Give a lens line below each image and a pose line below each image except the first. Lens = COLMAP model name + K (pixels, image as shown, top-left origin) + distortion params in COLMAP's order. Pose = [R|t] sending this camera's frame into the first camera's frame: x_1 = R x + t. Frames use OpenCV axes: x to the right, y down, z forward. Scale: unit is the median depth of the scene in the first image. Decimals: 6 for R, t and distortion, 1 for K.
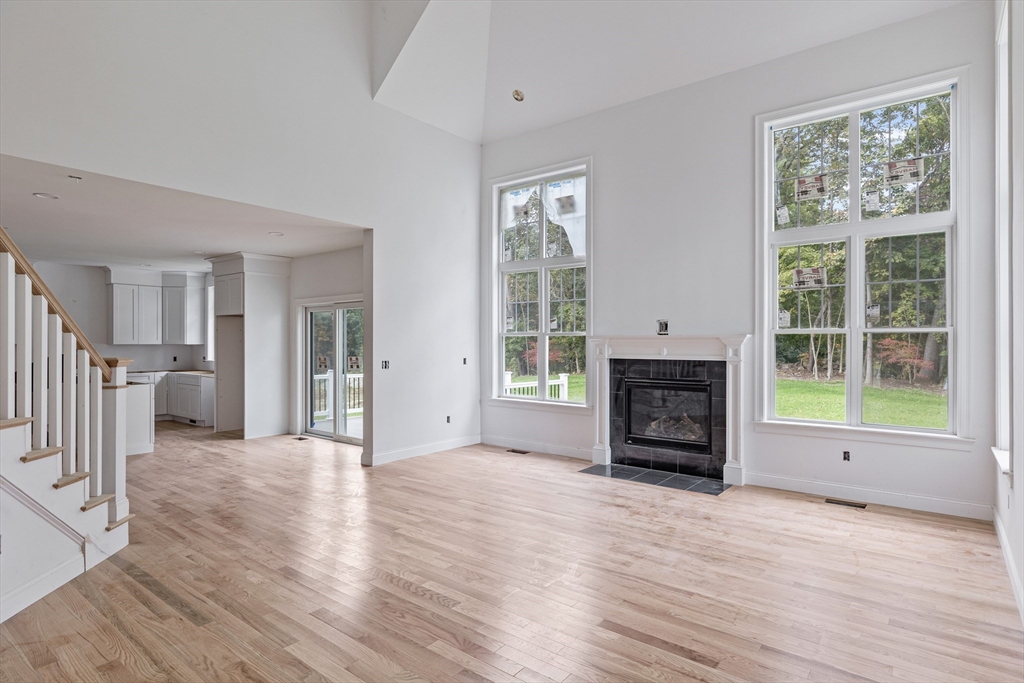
lens RADIAL K [[539.8, 0, 518.6], [0, 539.8, 338.0], [0, 0, 1]] dist [-0.002480, -0.000001]
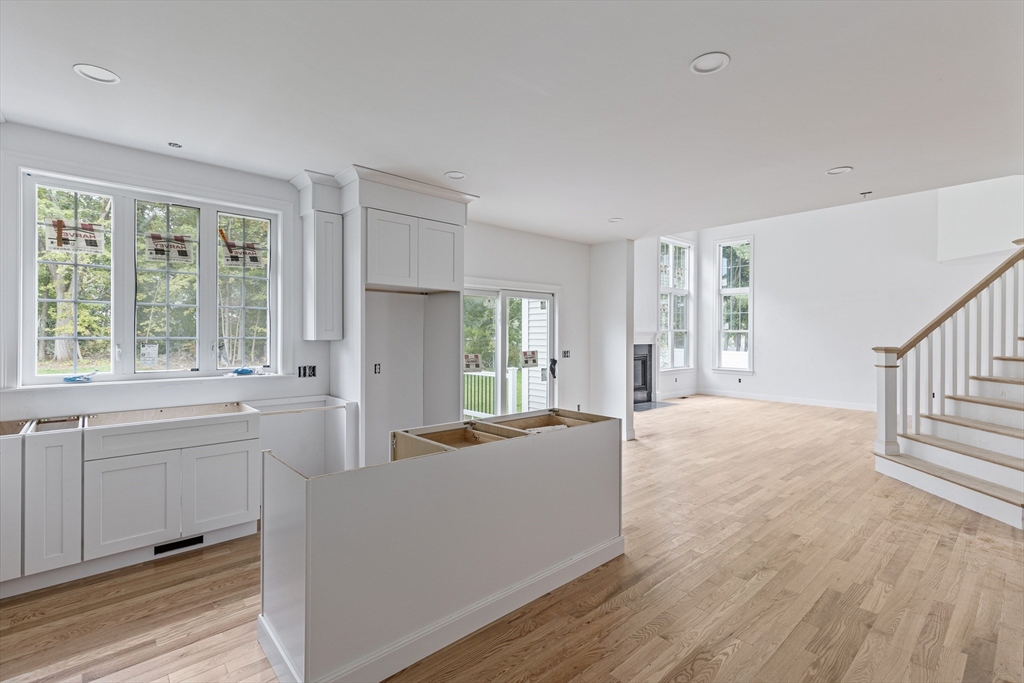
lens RADIAL K [[468.8, 0, 513.7], [0, 468.8, 337.3], [0, 0, 1]] dist [0.002524, 0.000331]
pose [[0.179101, -0.006074, 0.983812, -1.688789], [-0.011386, 0.999901, 0.008246, 0.007988], [-0.983765, -0.012679, 0.179014, 1.356843]]
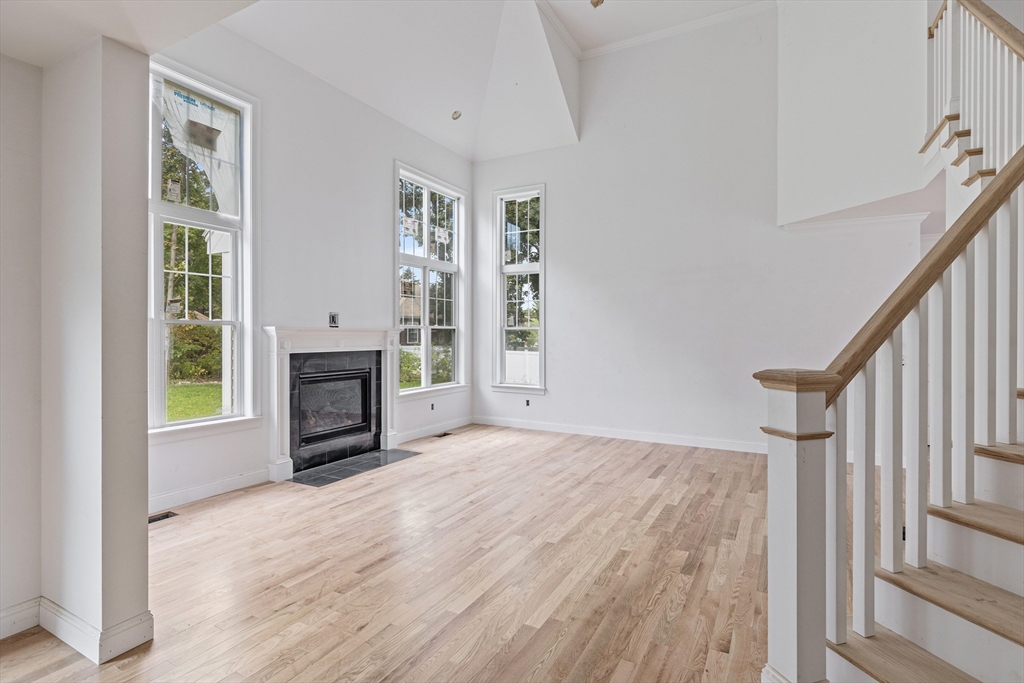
lens RADIAL K [[498.2, 0, 516.5], [0, 498.2, 333.8], [0, 0, 1]] dist [-0.002017, -0.000674]
pose [[-0.162230, -0.000536, 0.986753, -0.866812], [-0.009007, 0.999959, -0.000938, 0.005060], [-0.986712, -0.009040, -0.162228, 0.995939]]
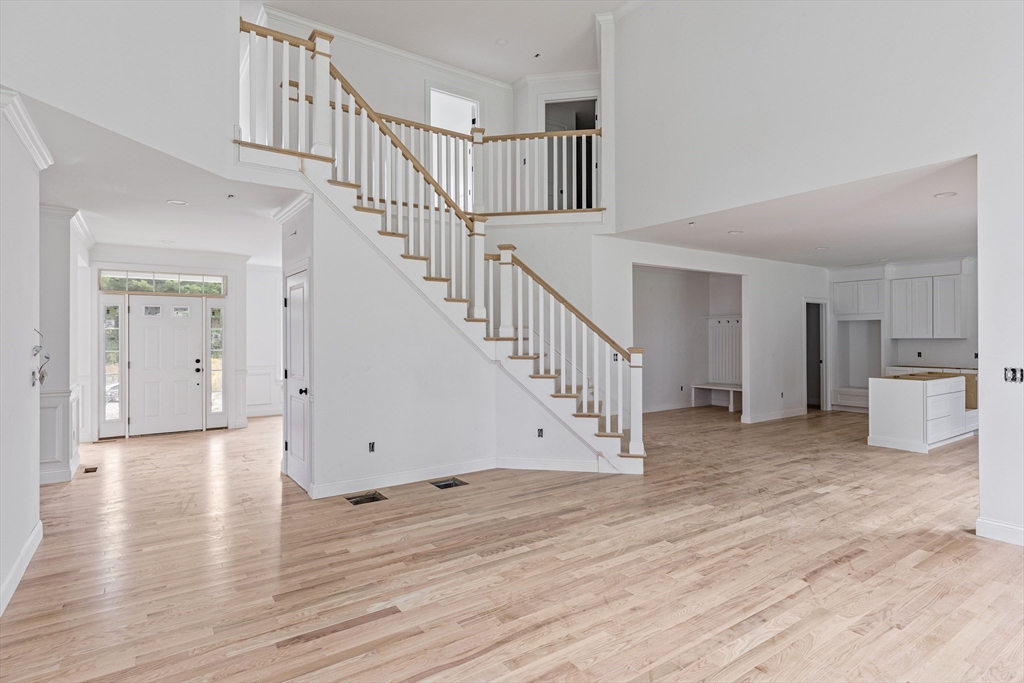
lens RADIAL K [[532.3, 0, 518.6], [0, 532.3, 336.8], [0, 0, 1]] dist [-0.001311, -0.000161]
pose [[-0.292475, 0.000053, -0.956273, 0.592137], [0.011447, 0.999929, -0.003446, 0.006541], [0.956205, -0.011955, -0.292455, 0.853171]]
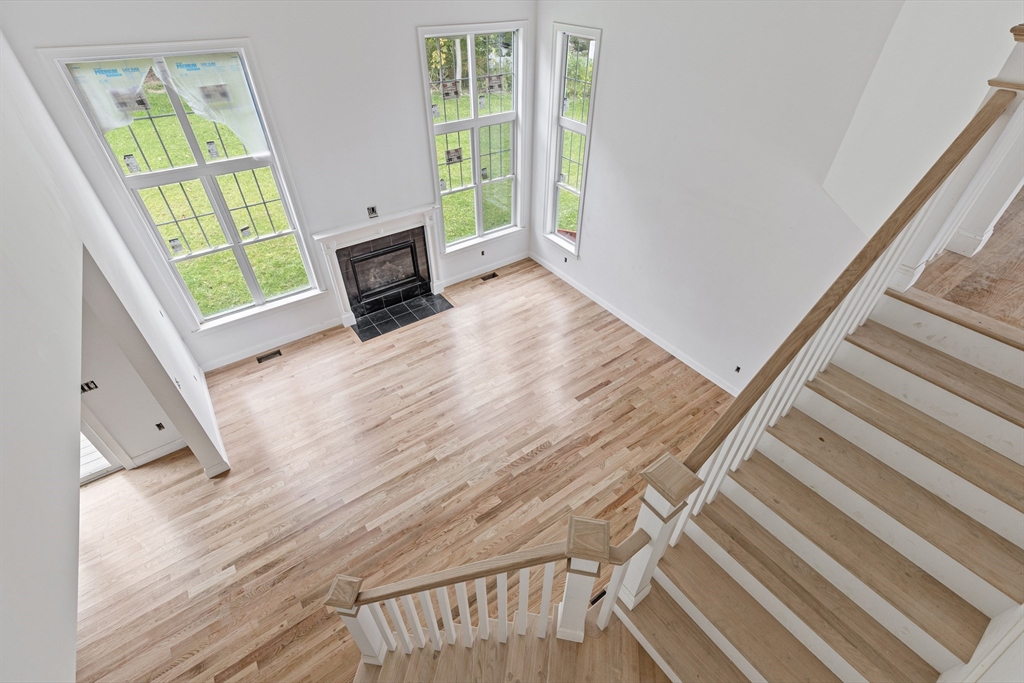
lens RADIAL K [[460.9, 0, 515.1], [0, 460.9, 335.2], [0, 0, 1]] dist [0.006628, -0.001026]
pose [[0.282274, -0.603313, 0.745879, -0.749812], [-0.013200, 0.774980, 0.631847, -0.587459], [-0.959243, -0.188200, 0.210794, 0.492099]]
